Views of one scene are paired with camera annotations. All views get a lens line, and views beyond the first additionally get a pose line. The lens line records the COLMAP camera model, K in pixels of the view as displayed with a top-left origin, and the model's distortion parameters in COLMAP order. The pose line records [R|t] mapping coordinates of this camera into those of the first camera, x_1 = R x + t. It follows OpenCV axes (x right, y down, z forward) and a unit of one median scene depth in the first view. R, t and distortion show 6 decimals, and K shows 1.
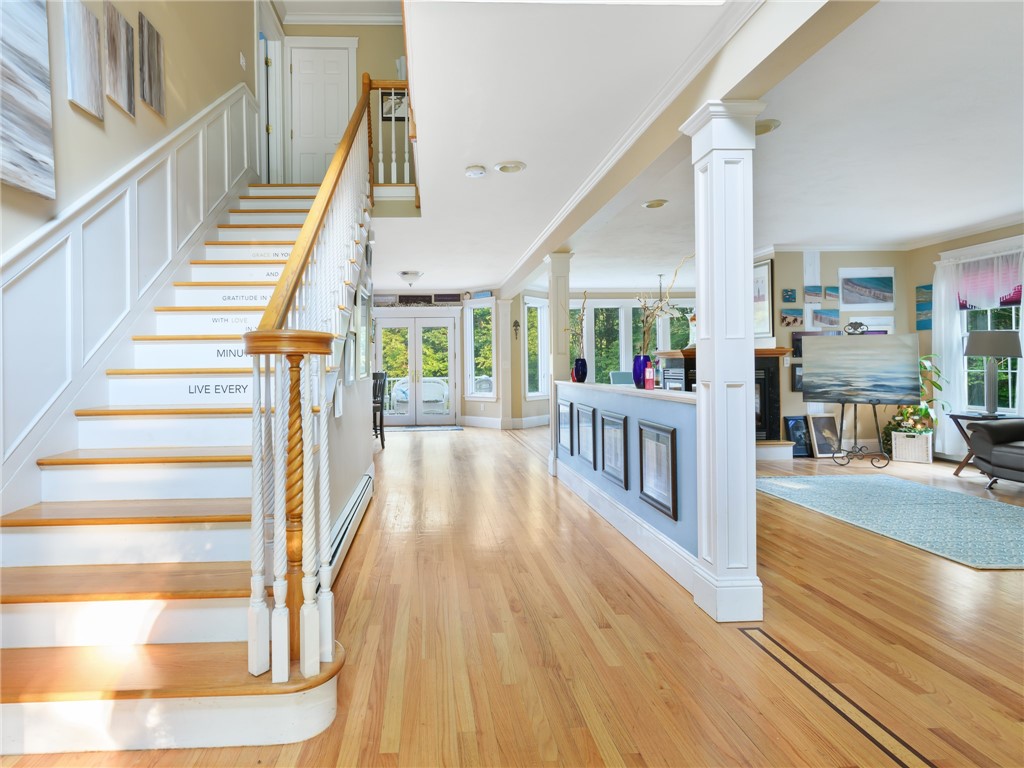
lens RADIAL K [[521.1, 0, 459.4], [0, 521.1, 363.4], [0, 0, 1]] dist [0.006061, 0.000405]
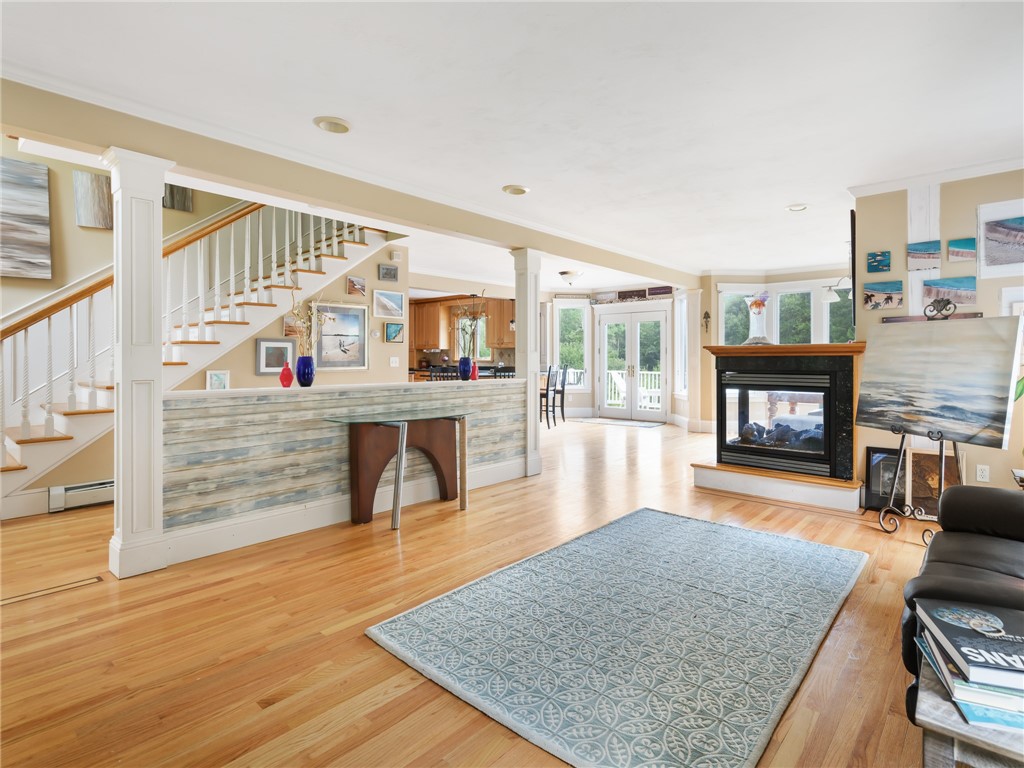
lens RADIAL K [[521.1, 0, 595.5], [0, 521.1, 357.4], [0, 0, 1]] dist [0.006061, 0.000405]
pose [[0.764190, 0.012608, -0.644868, 0.782164], [-0.010213, 0.999920, 0.007448, -0.012080], [0.644911, 0.000894, 0.764258, 0.276945]]
